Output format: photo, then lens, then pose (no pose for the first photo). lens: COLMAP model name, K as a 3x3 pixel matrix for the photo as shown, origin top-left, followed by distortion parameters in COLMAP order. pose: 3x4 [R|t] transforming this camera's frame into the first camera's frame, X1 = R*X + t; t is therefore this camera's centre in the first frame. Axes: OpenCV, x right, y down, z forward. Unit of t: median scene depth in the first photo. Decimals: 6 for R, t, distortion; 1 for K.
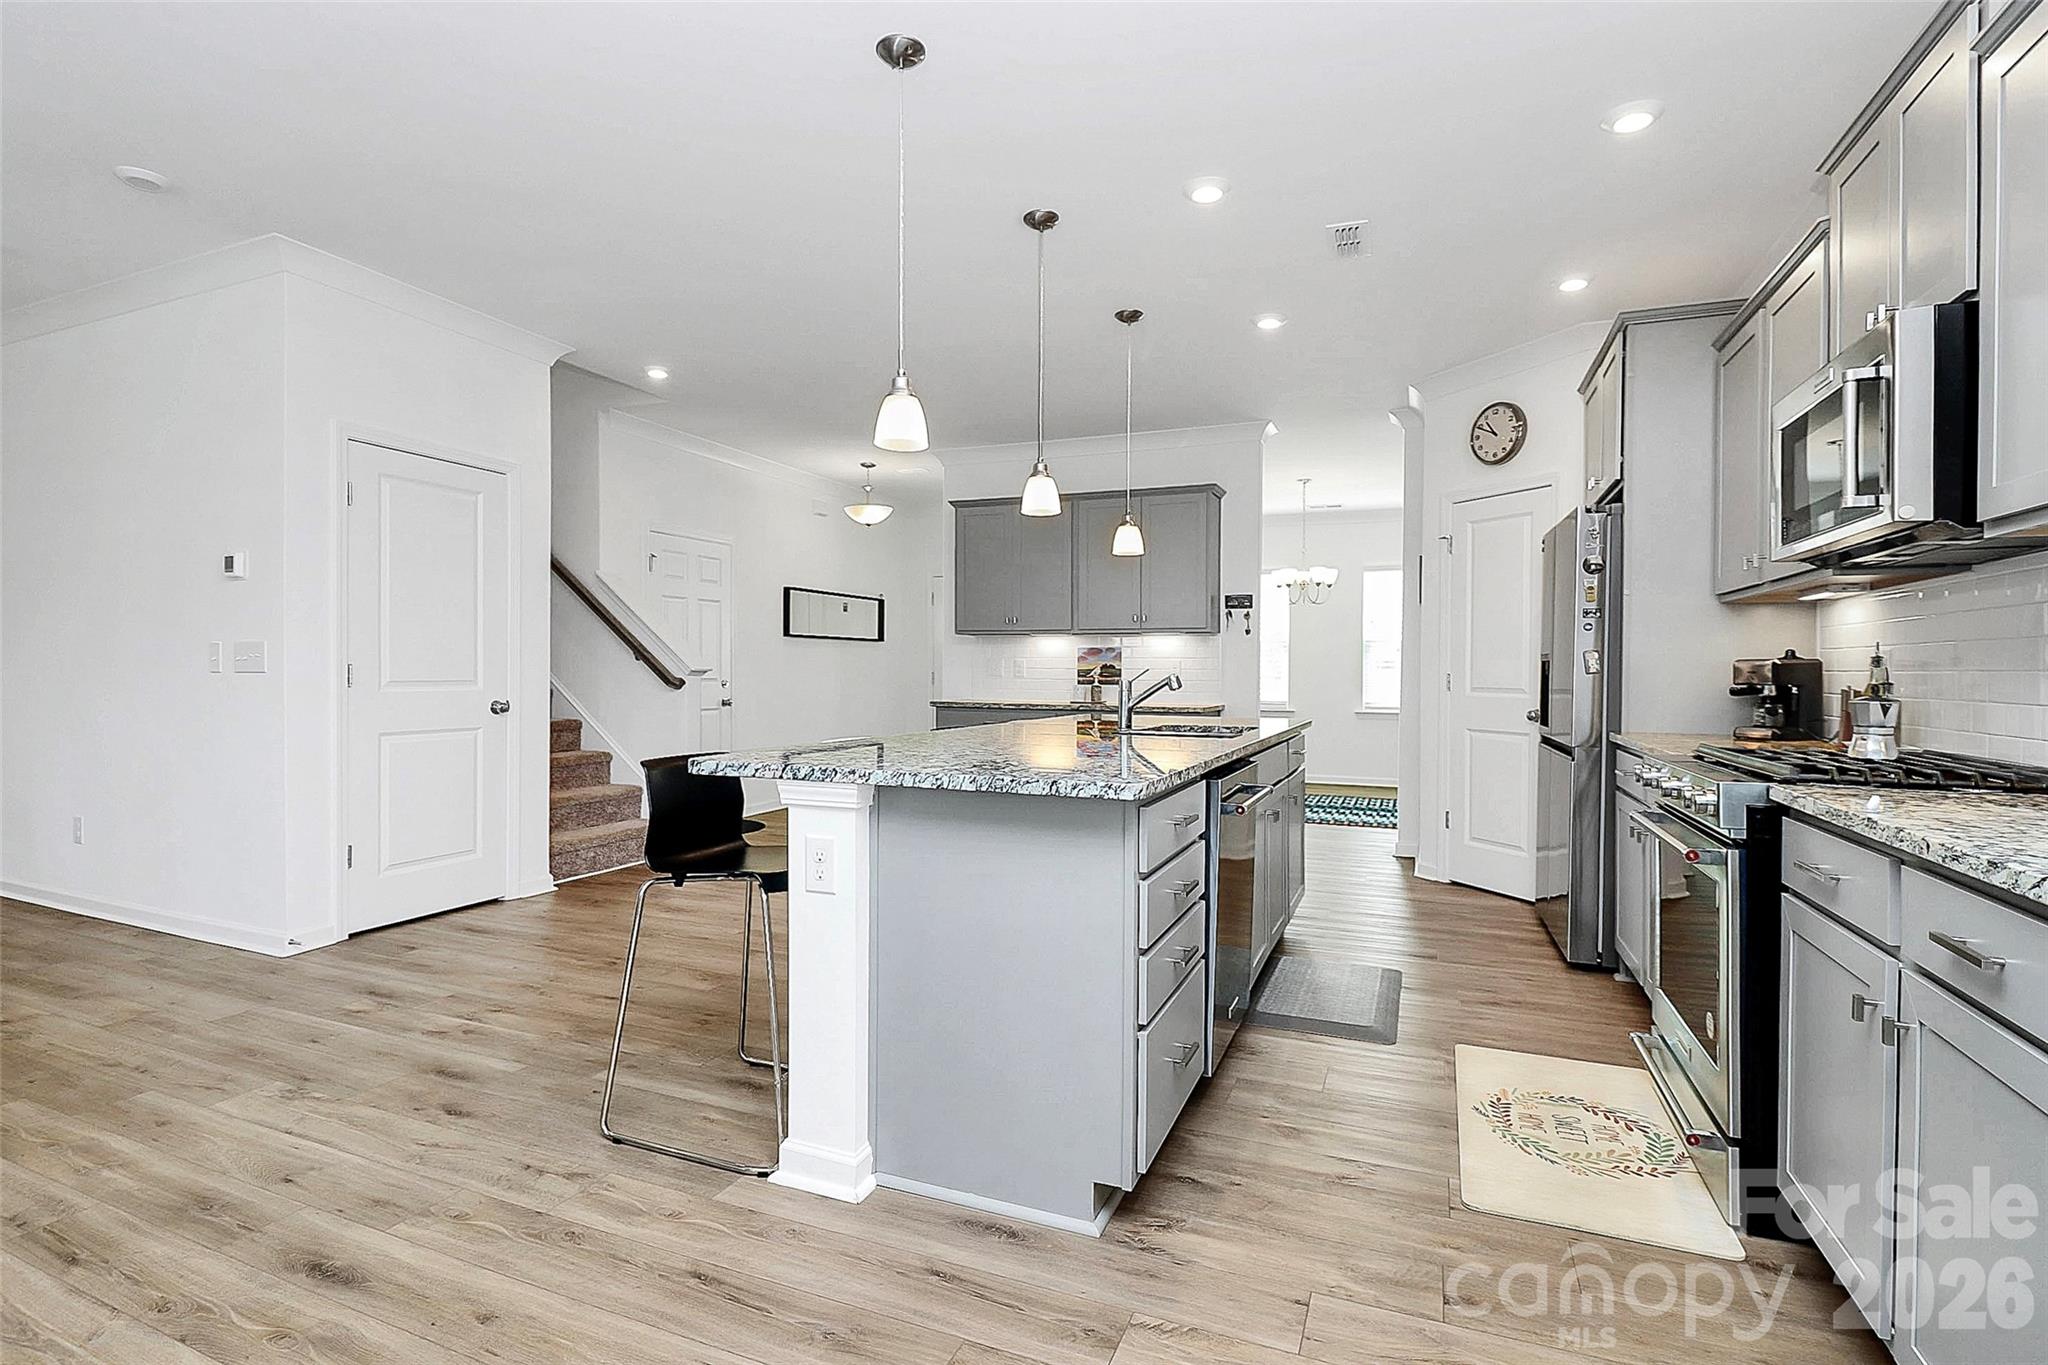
lens RADIAL K [[964.4, 0, 1026.6], [0, 964.4, 683.2], [0, 0, 1]] dist [-0.002929, -0.000835]
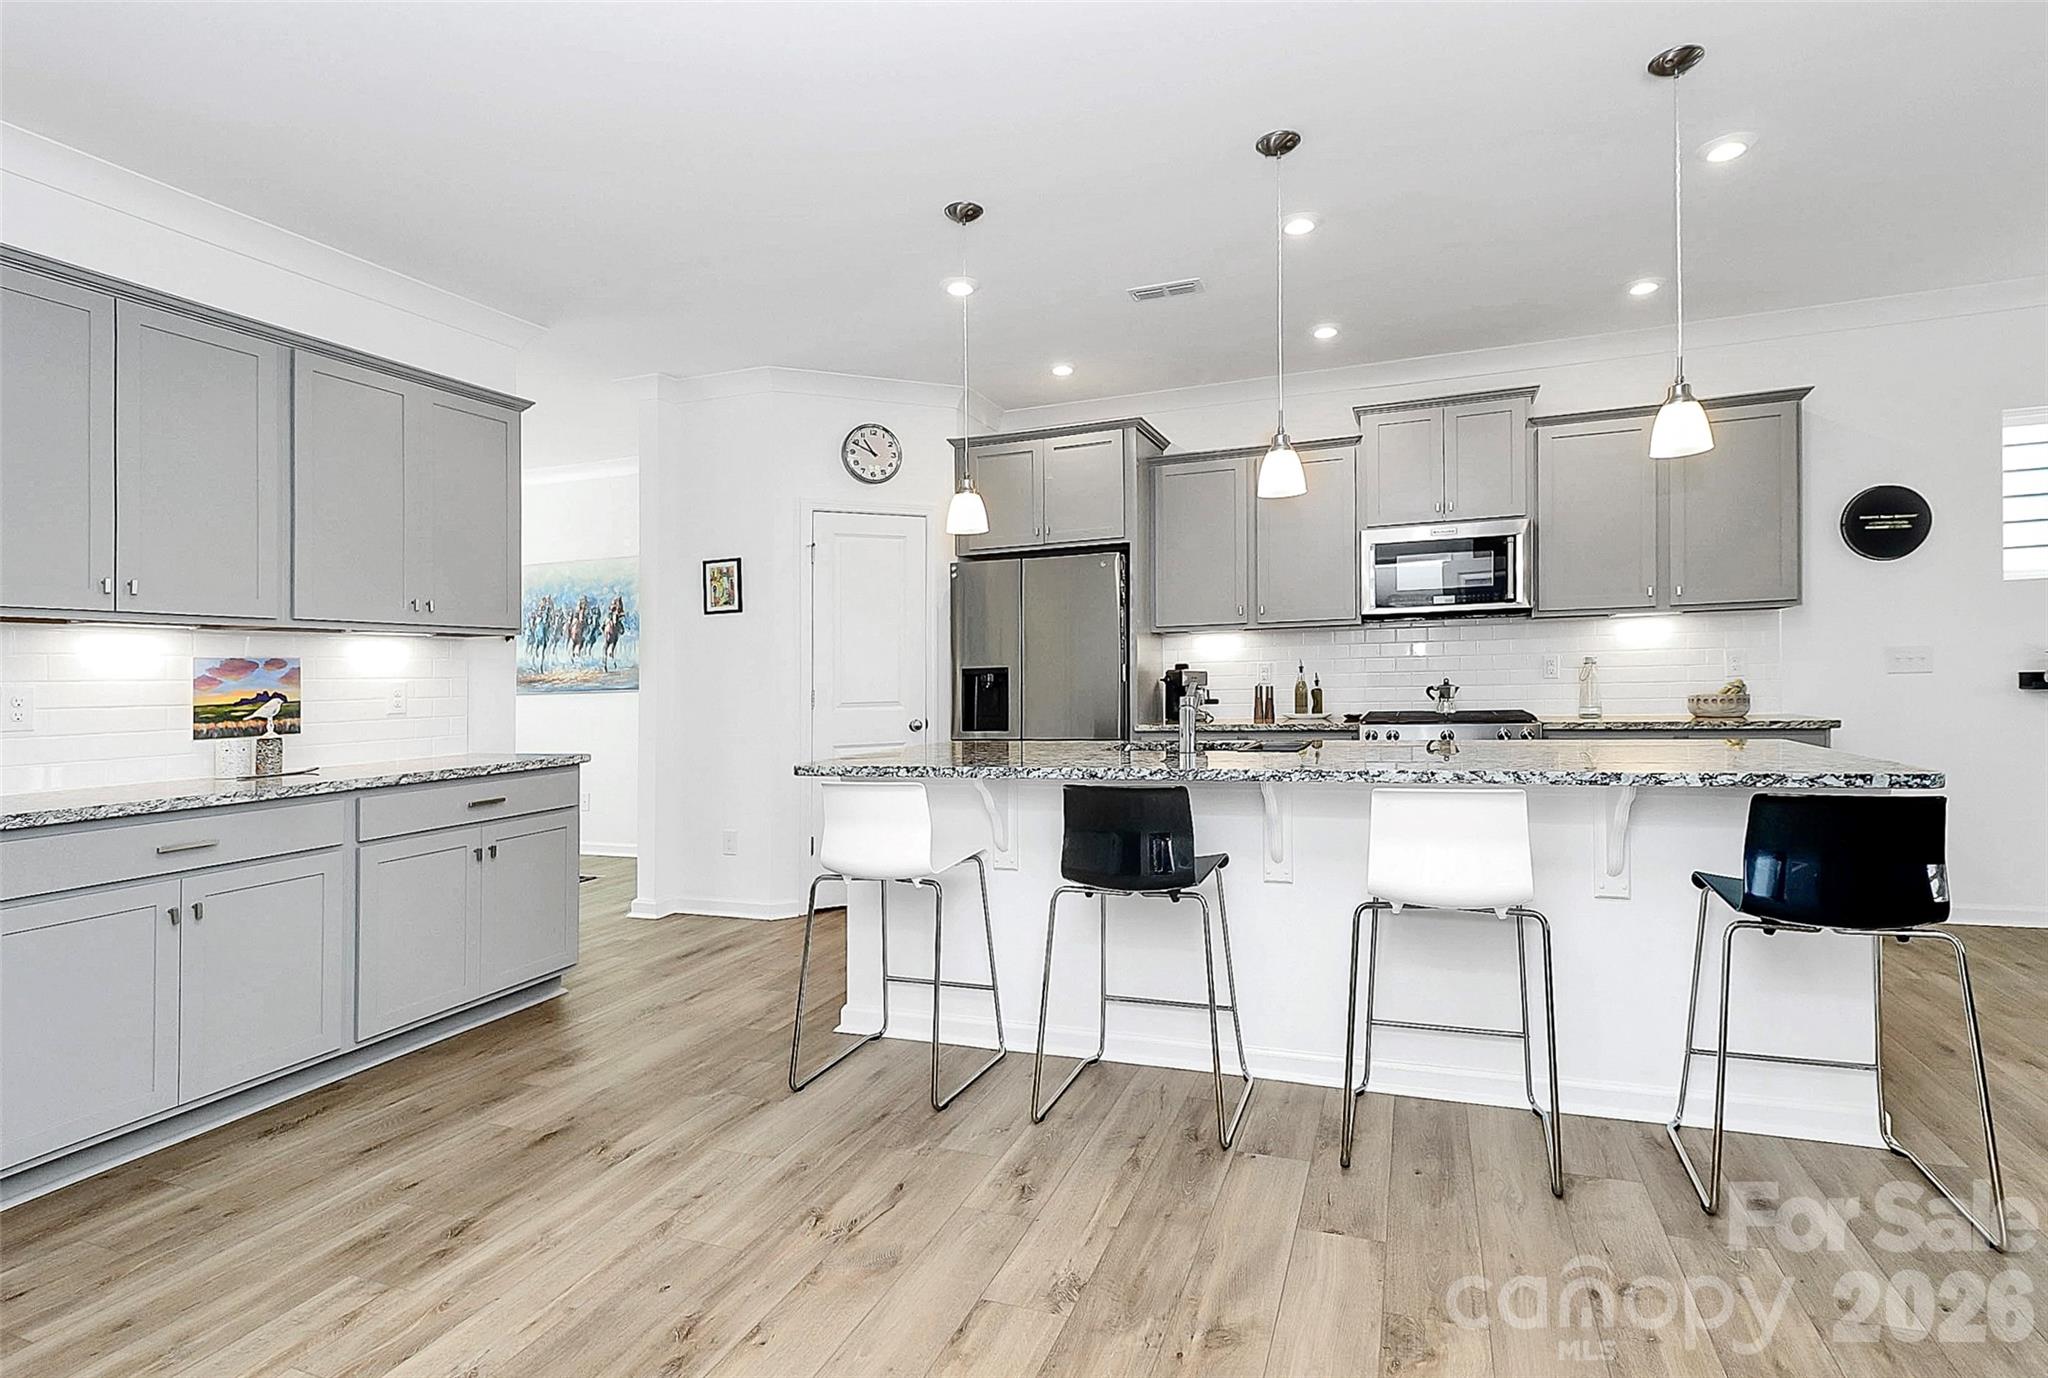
lens RADIAL K [[1008.5, 0, 1037.1], [0, 1008.5, 687.7], [0, 0, 1]] dist [0.006280, 0.000268]
pose [[-0.025534, -0.014900, 0.999563, -0.604015], [0.039097, 0.999109, 0.015892, -0.021064], [-0.998909, 0.039486, -0.024929, 0.875572]]
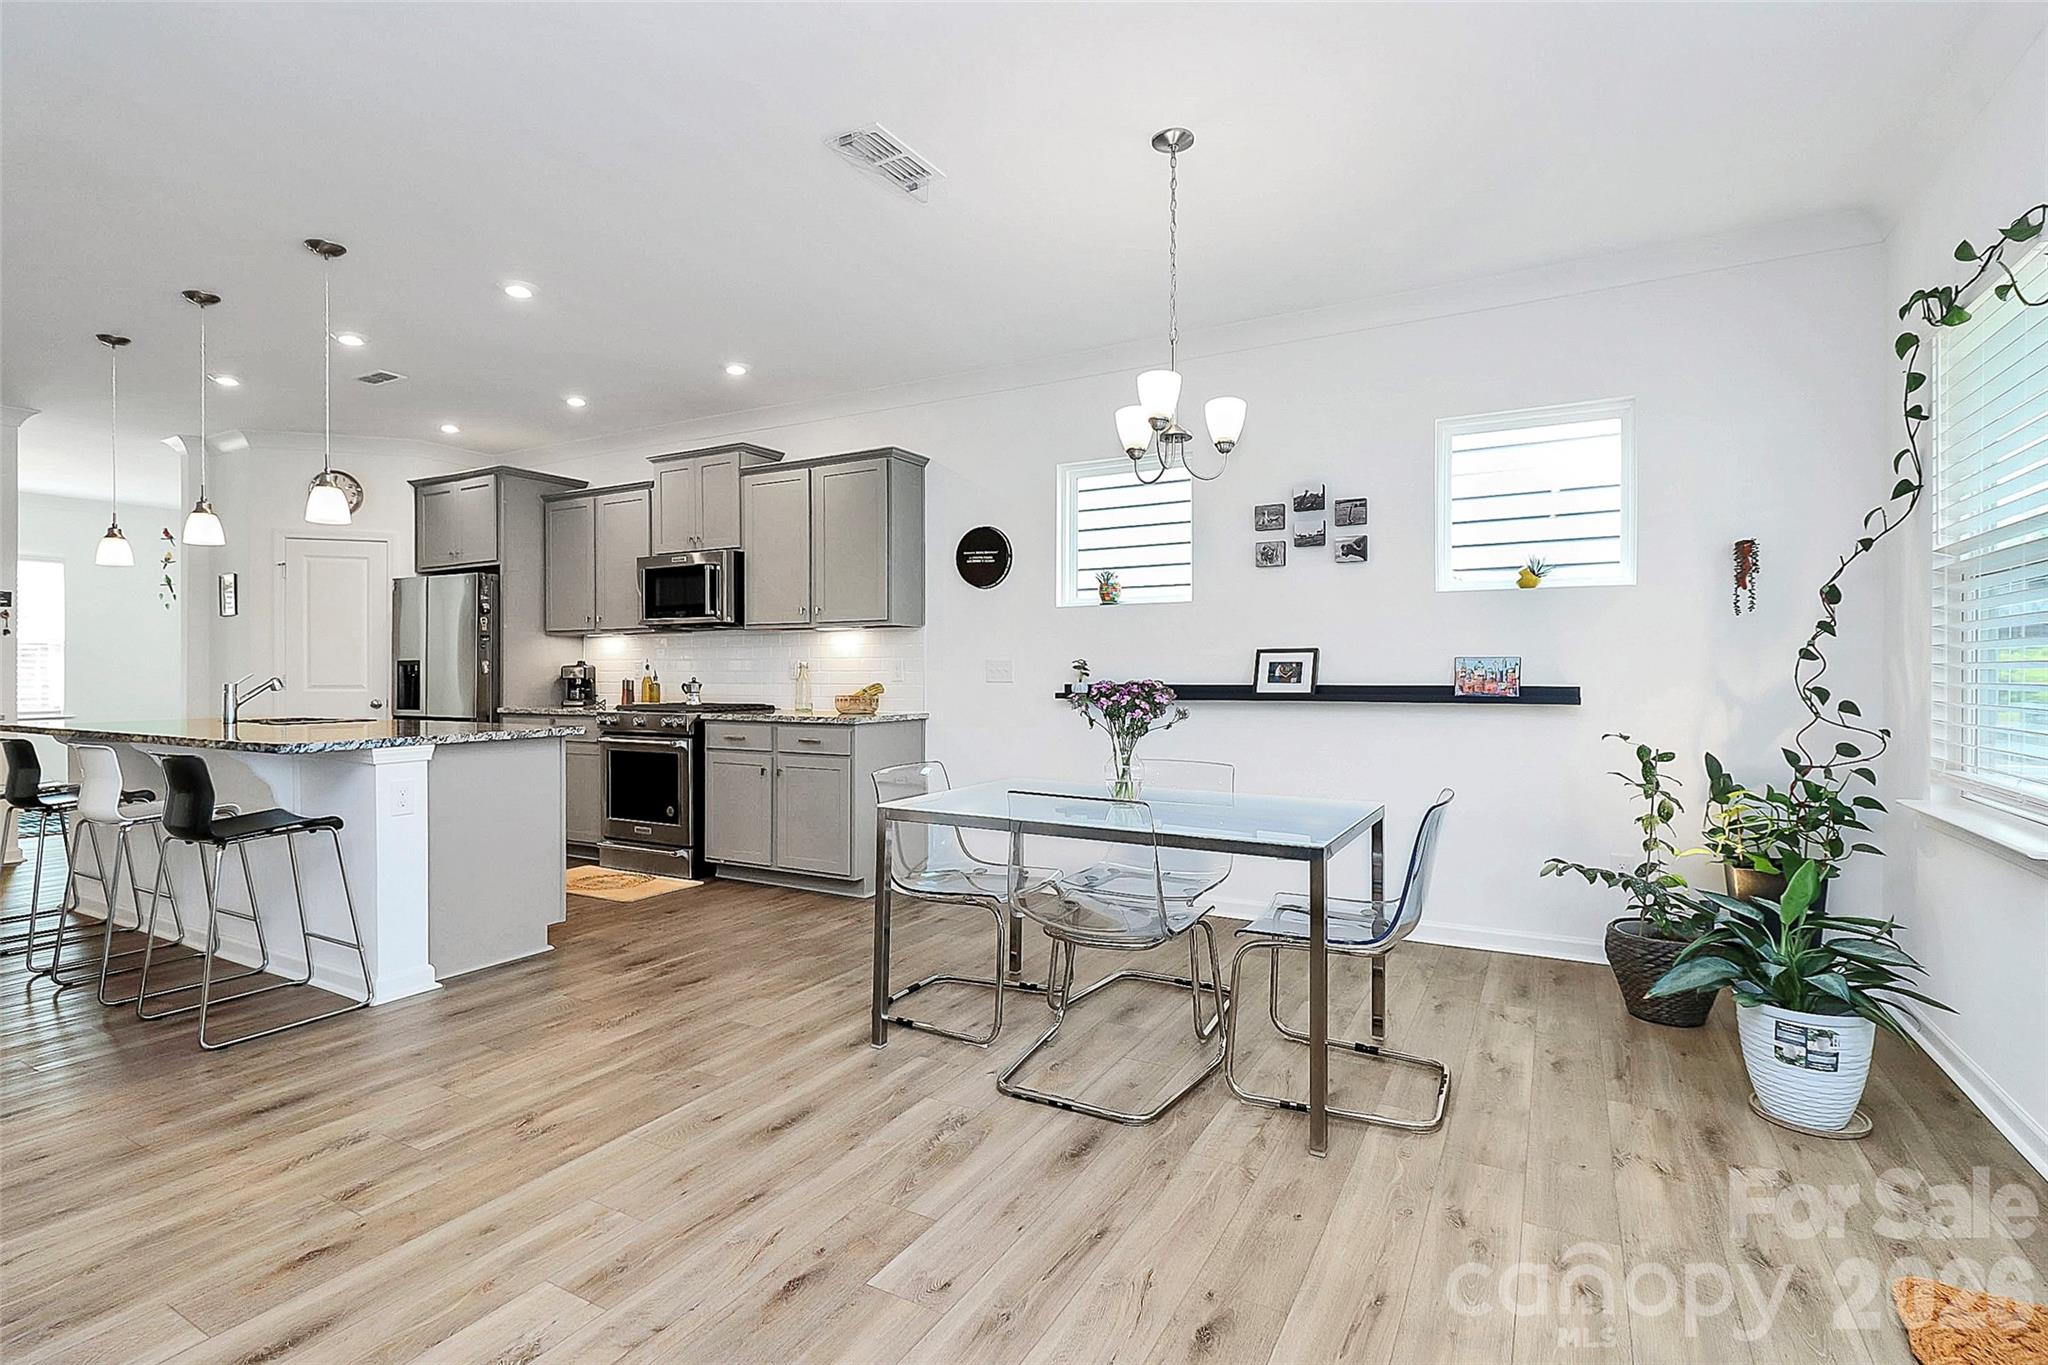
lens RADIAL K [[971.1, 0, 1033.2], [0, 971.1, 662.5], [0, 0, 1]] dist [0.005243, -0.000176]
pose [[0.106442, 0.000840, 0.994319, -0.753151], [0.016214, 0.999865, -0.002581, -0.007133], [-0.994187, 0.016397, 0.106414, -0.102467]]
